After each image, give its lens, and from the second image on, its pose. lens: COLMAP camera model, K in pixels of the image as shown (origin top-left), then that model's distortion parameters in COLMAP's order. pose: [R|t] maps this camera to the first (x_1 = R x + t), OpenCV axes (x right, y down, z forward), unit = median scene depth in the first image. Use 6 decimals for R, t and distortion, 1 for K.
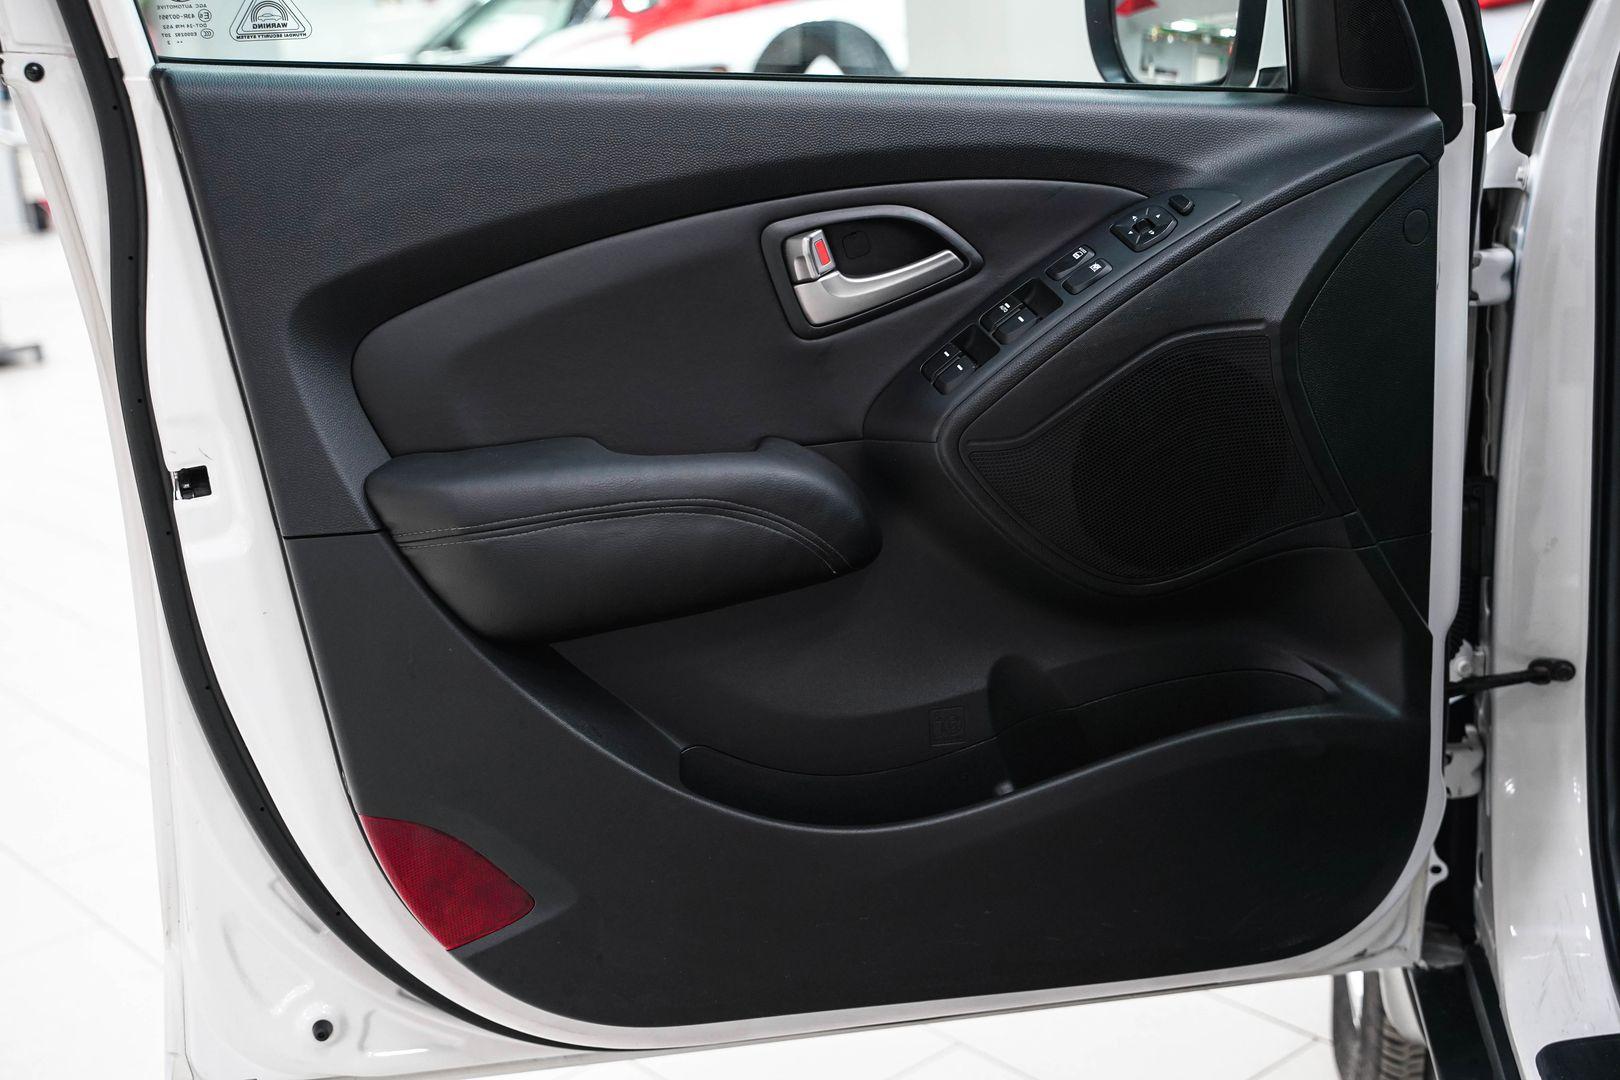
lens RADIAL K [[2042.6, 0, 810.0], [0, 2042.6, 540.0], [0, 0, 1]] dist [0.003490, 0.003679]
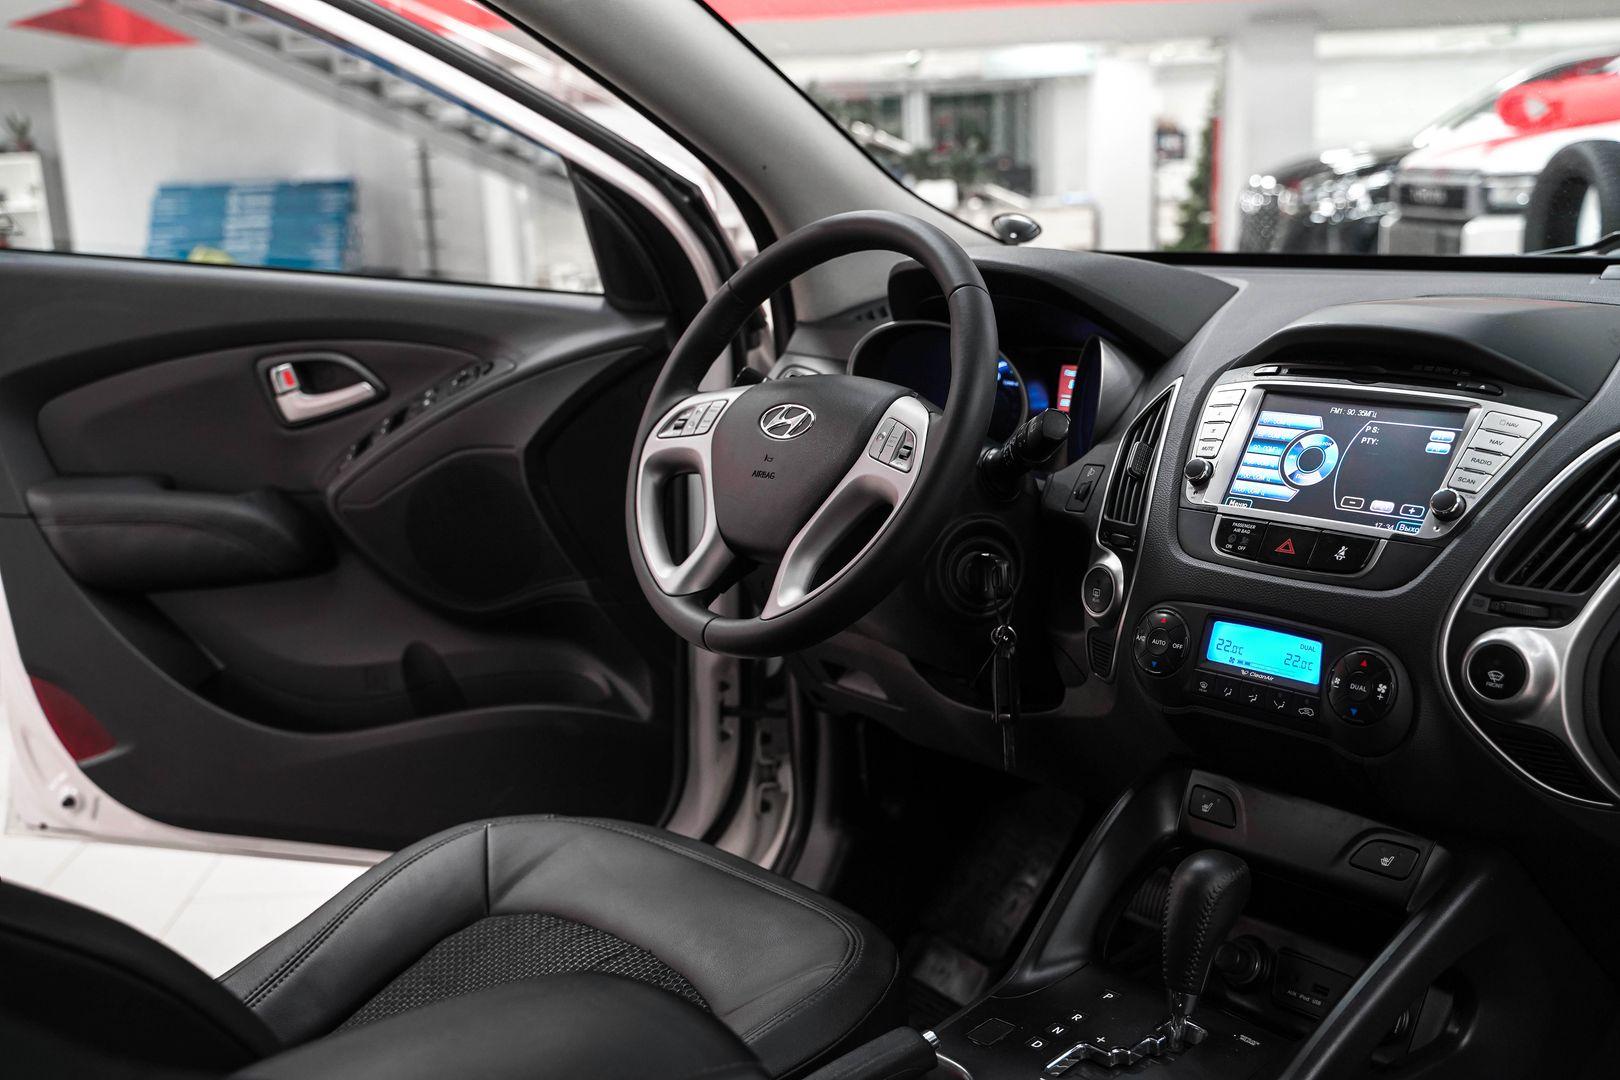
lens RADIAL K [[1714.7, 0, 810.0], [0, 1714.7, 540.0], [0, 0, 1]] dist [-0.014474, 0.035687]
pose [[0.929224, 0.118578, -0.349974, 0.887746], [-0.116688, 0.992813, 0.026563, -0.096814], [0.350608, 0.016155, 0.936383, -0.140886]]
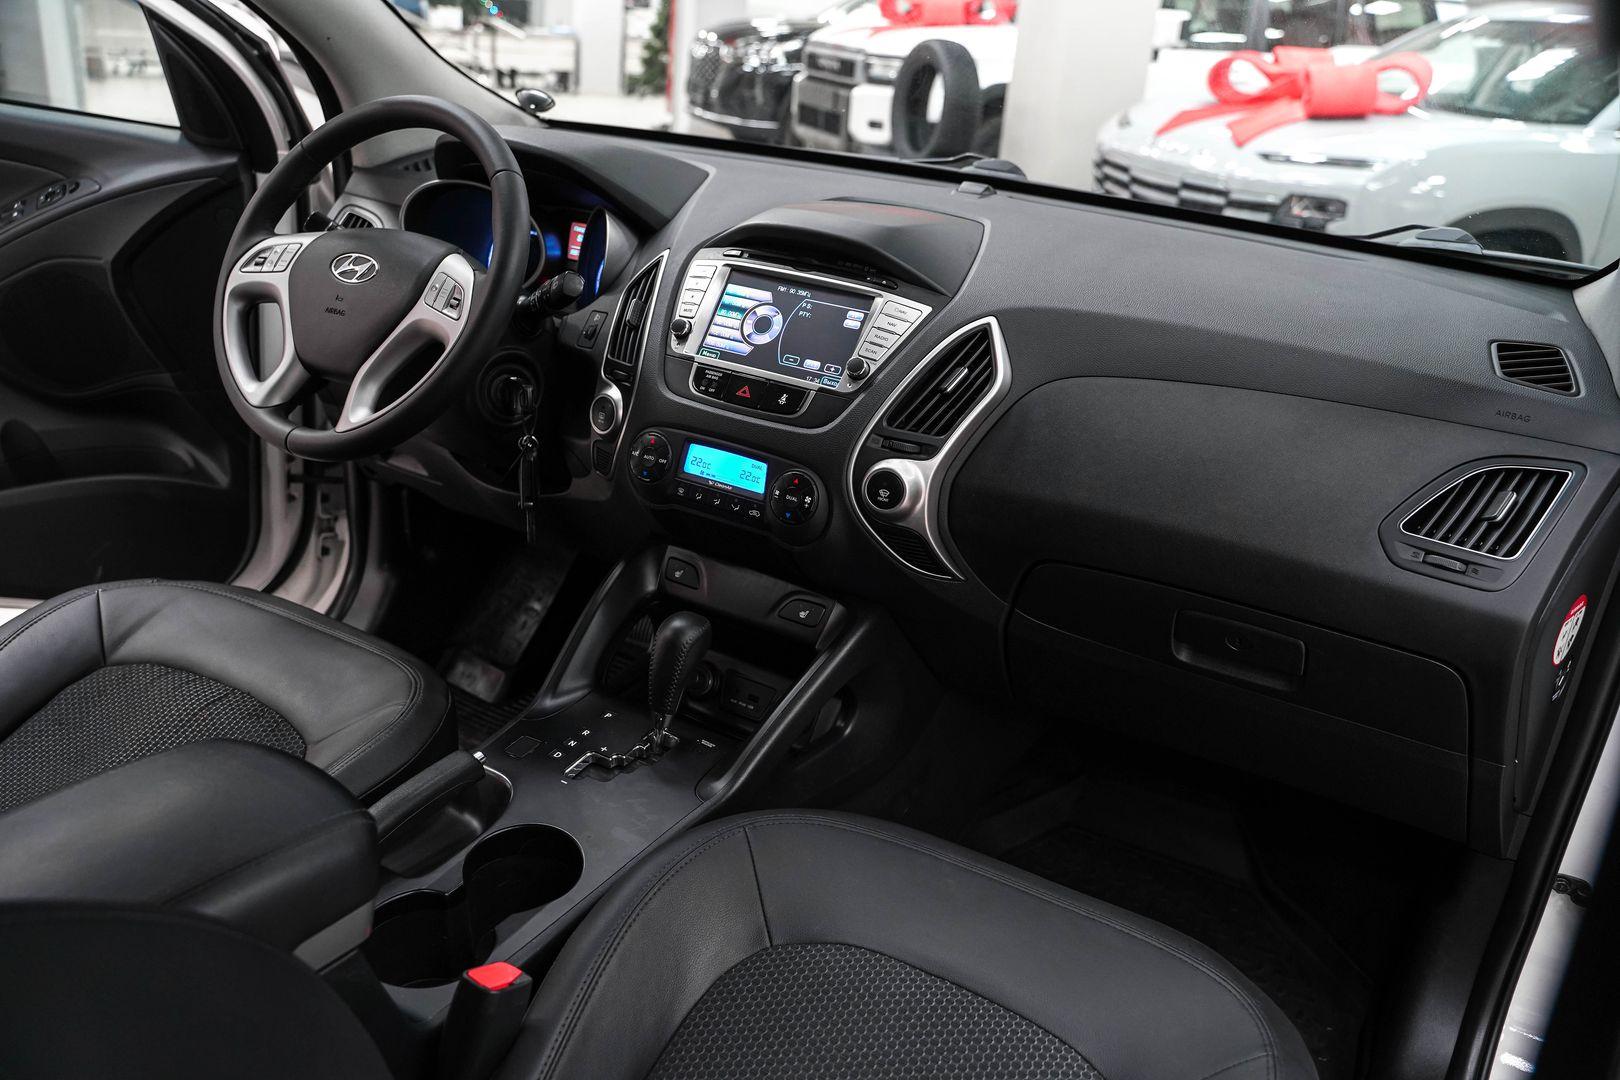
lens RADIAL K [[1320.9, 0, 810.0], [0, 1320.9, 540.0], [0, 0, 1]] dist [-0.113045, 0.088657]
pose [[0.986267, 0.164687, 0.012480, 0.861581], [-0.164632, 0.974271, 0.153925, -0.141686], [0.013190, -0.153866, 0.988004, -0.155925]]
